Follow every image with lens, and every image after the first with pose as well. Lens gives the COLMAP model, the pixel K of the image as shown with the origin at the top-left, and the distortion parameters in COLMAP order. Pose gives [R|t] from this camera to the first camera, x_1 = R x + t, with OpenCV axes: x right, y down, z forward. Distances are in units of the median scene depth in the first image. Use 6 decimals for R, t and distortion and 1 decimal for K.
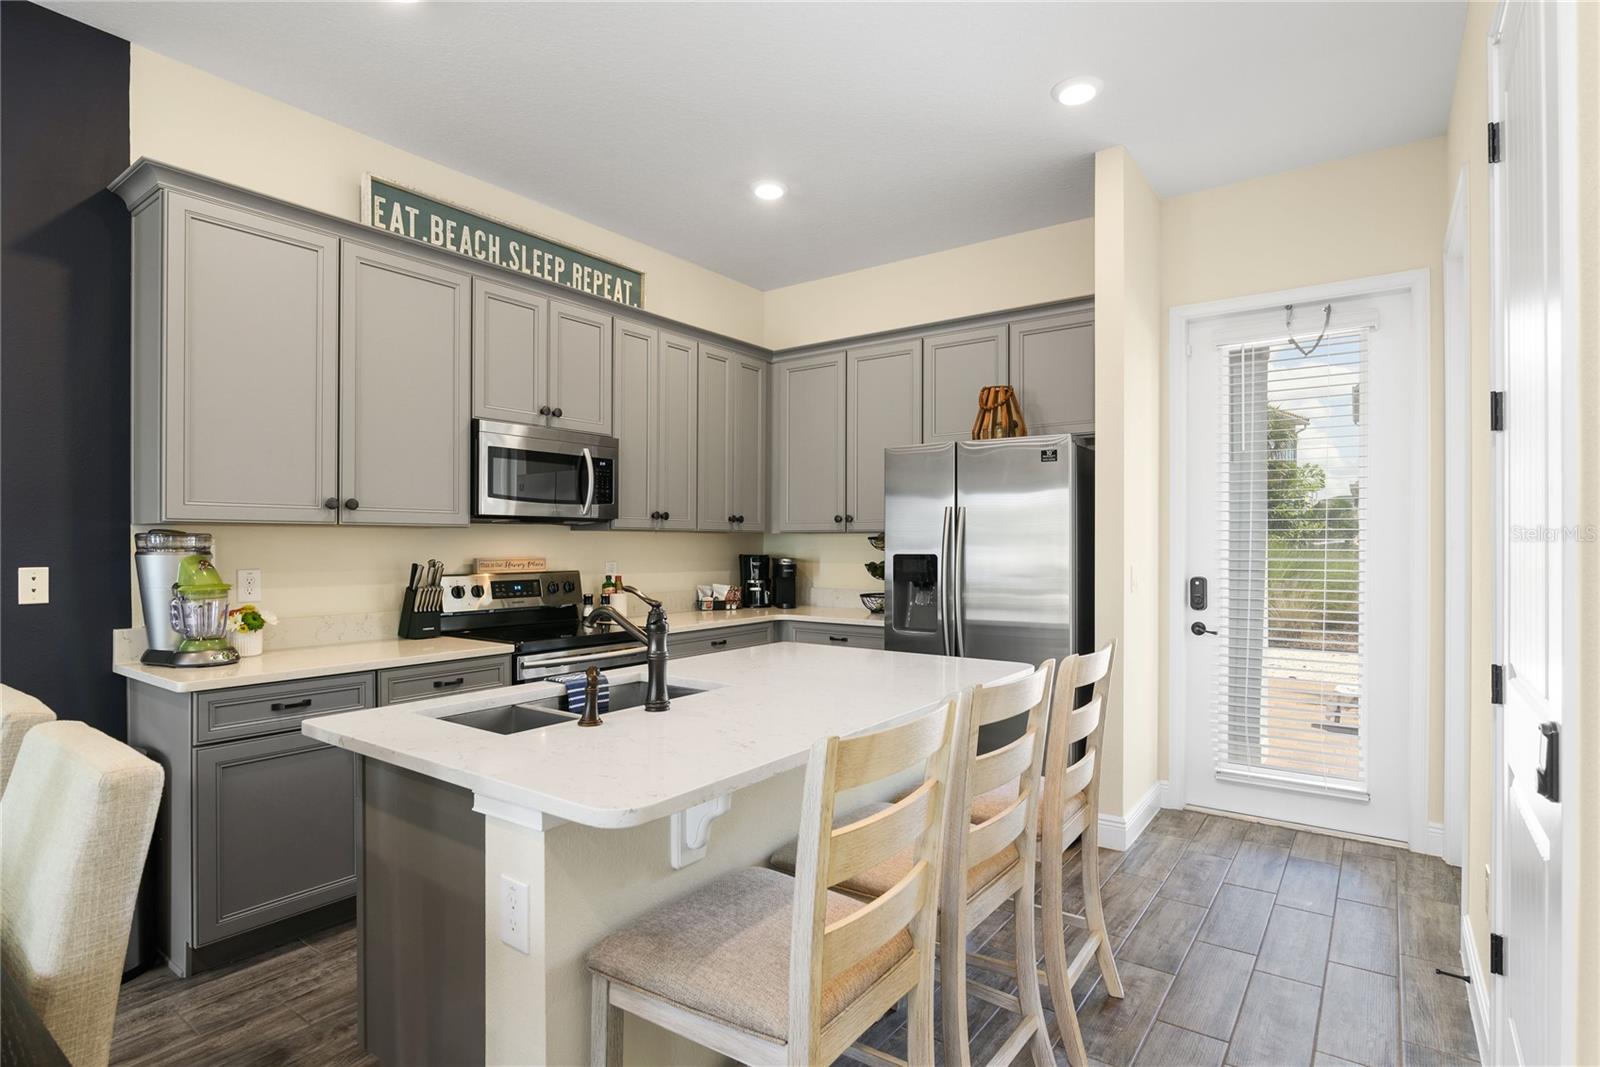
lens RADIAL K [[810.5, 0, 802.3], [0, 810.5, 545.2], [0, 0, 1]] dist [-0.022136, 0.006747]
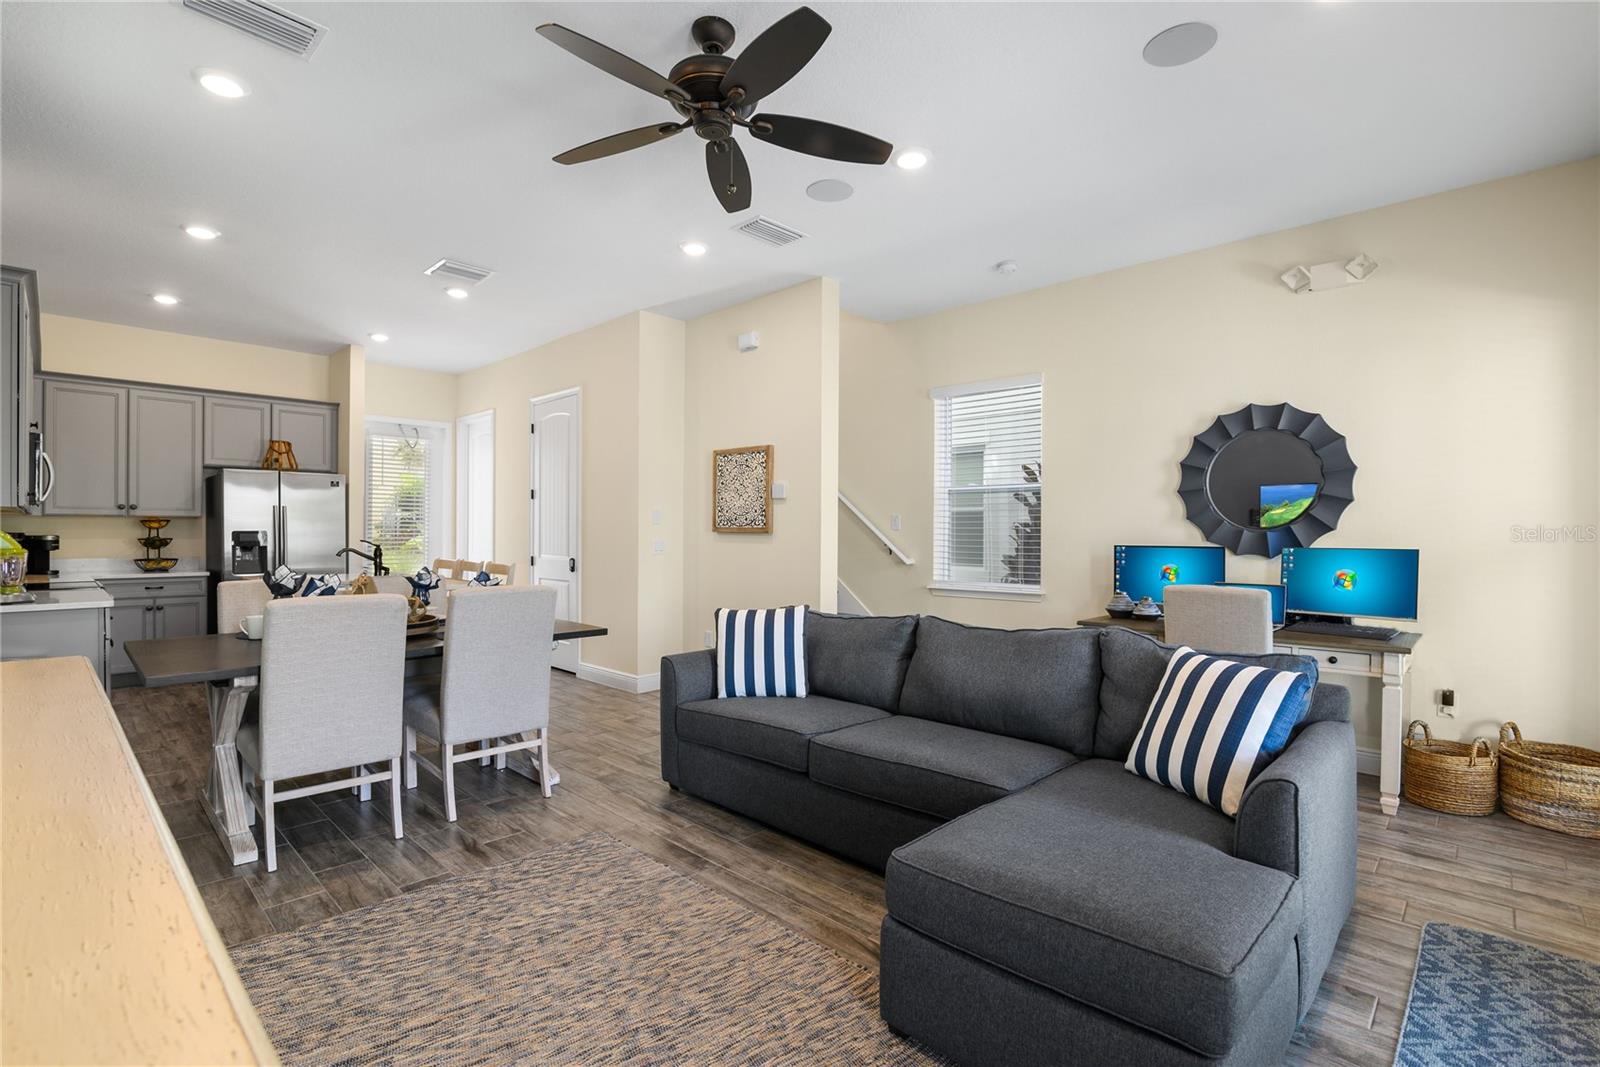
lens RADIAL K [[736.6, 0, 798.2], [0, 736.6, 533.4], [0, 0, 1]] dist [-0.011096, 0.001019]
pose [[0.139958, -0.001885, 0.990156, -1.265921], [-0.002754, 0.999994, 0.002293, 0.009674], [-0.990154, -0.003048, 0.139952, -0.416124]]
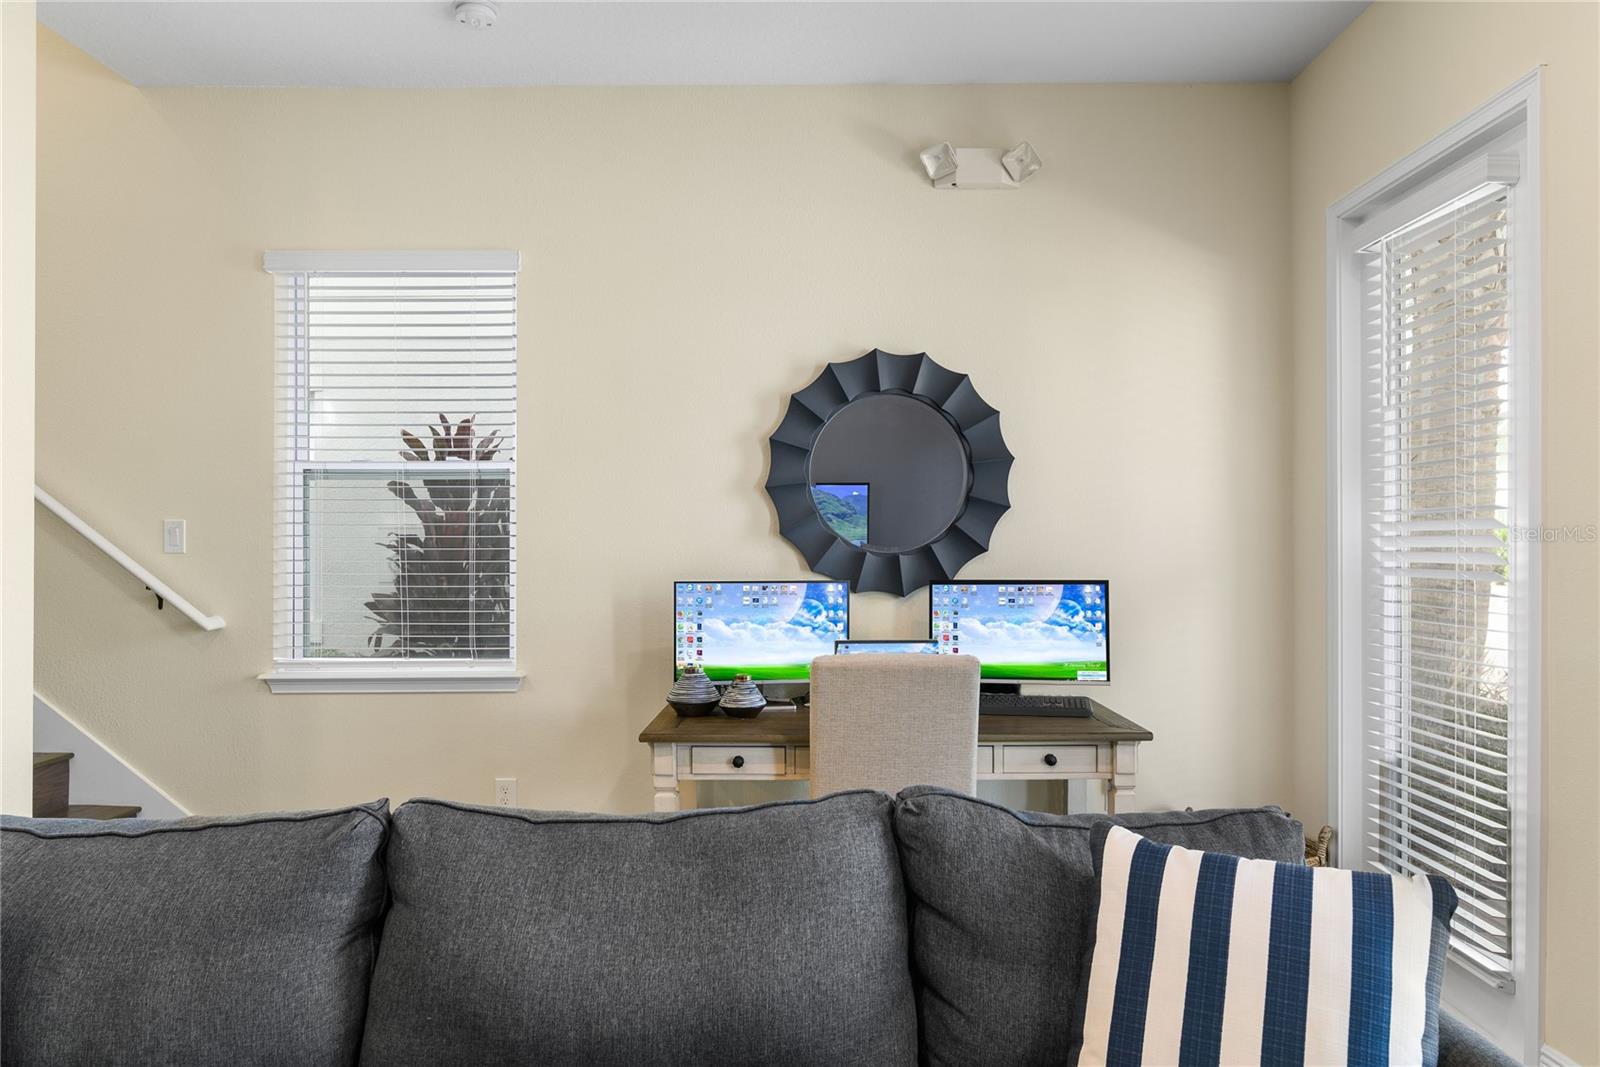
lens RADIAL K [[1034.9, 0, 800.0], [0, 1034.9, 533.5], [0, 0, 1]] dist [-0.006757, -0.000705]
pose [[-0.580847, 0.007816, 0.813975, -0.838134], [0.003200, 0.999968, -0.007319, -0.004690], [-0.814006, -0.001646, -0.580854, -0.318616]]
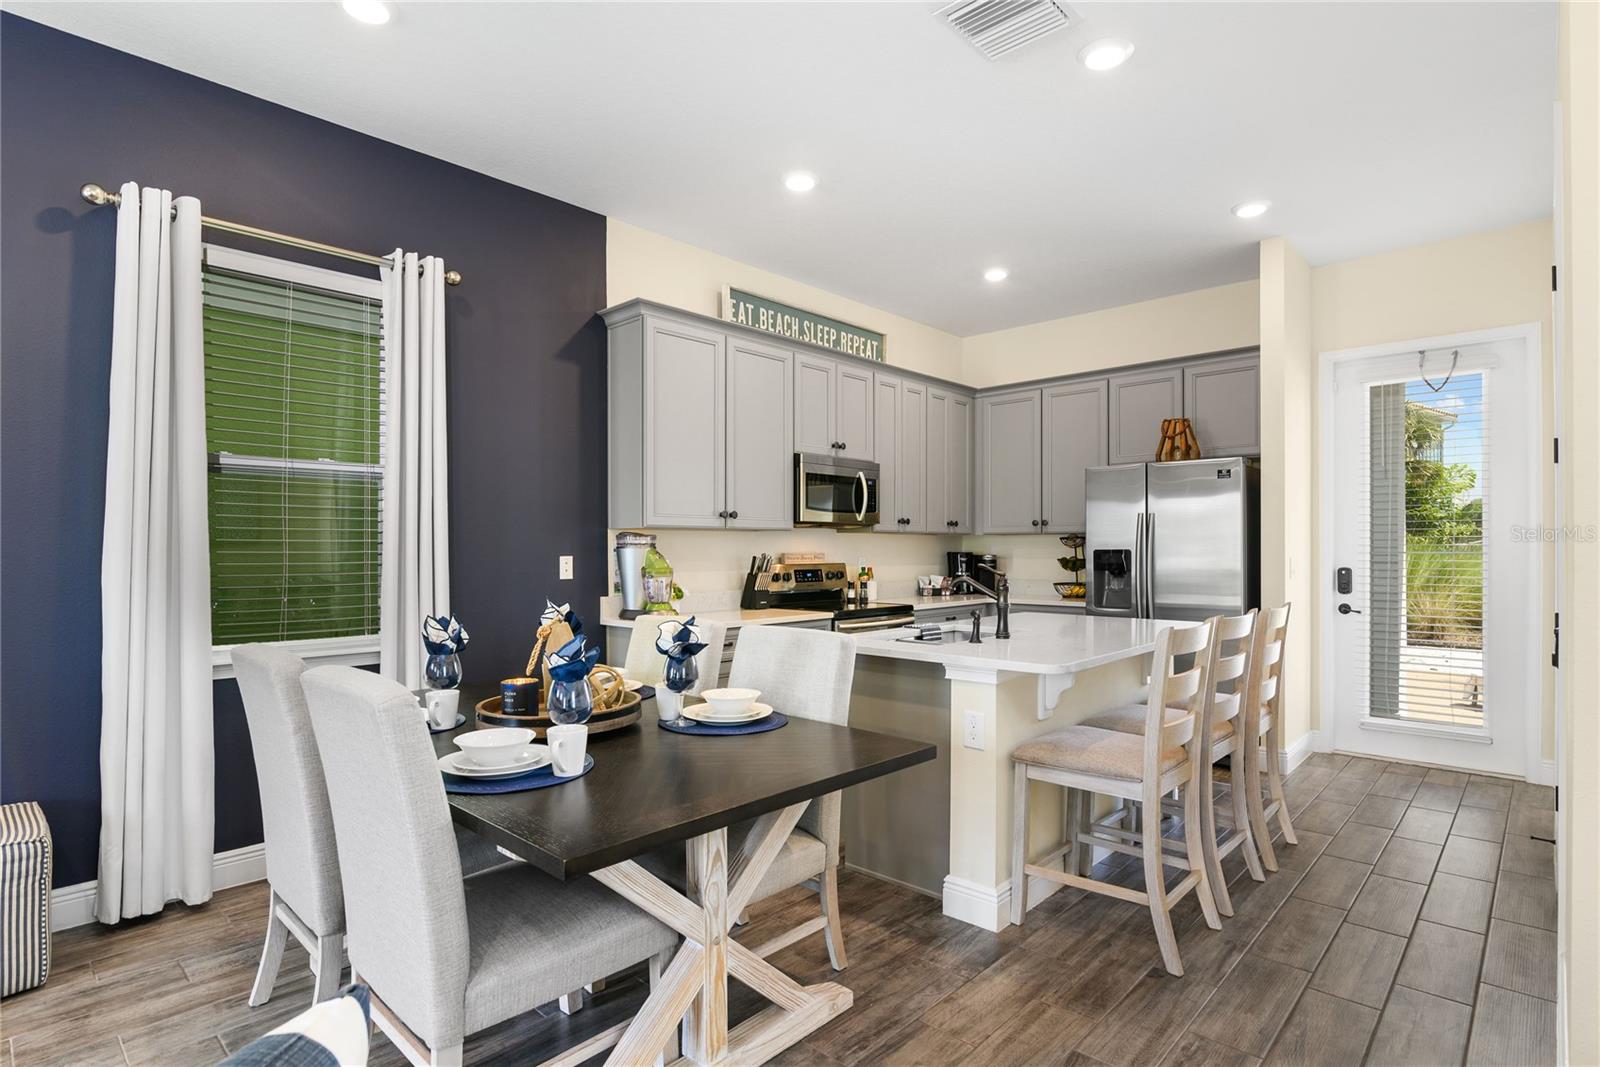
lens RADIAL K [[810.5, 0, 802.3], [0, 810.5, 545.2], [0, 0, 1]] dist [-0.022136, 0.006747]
pose [[0.992100, -0.002606, -0.125421, -0.189032], [0.001883, 0.999981, -0.005882, 0.010639], [0.125434, 0.005600, 0.992086, -0.346416]]
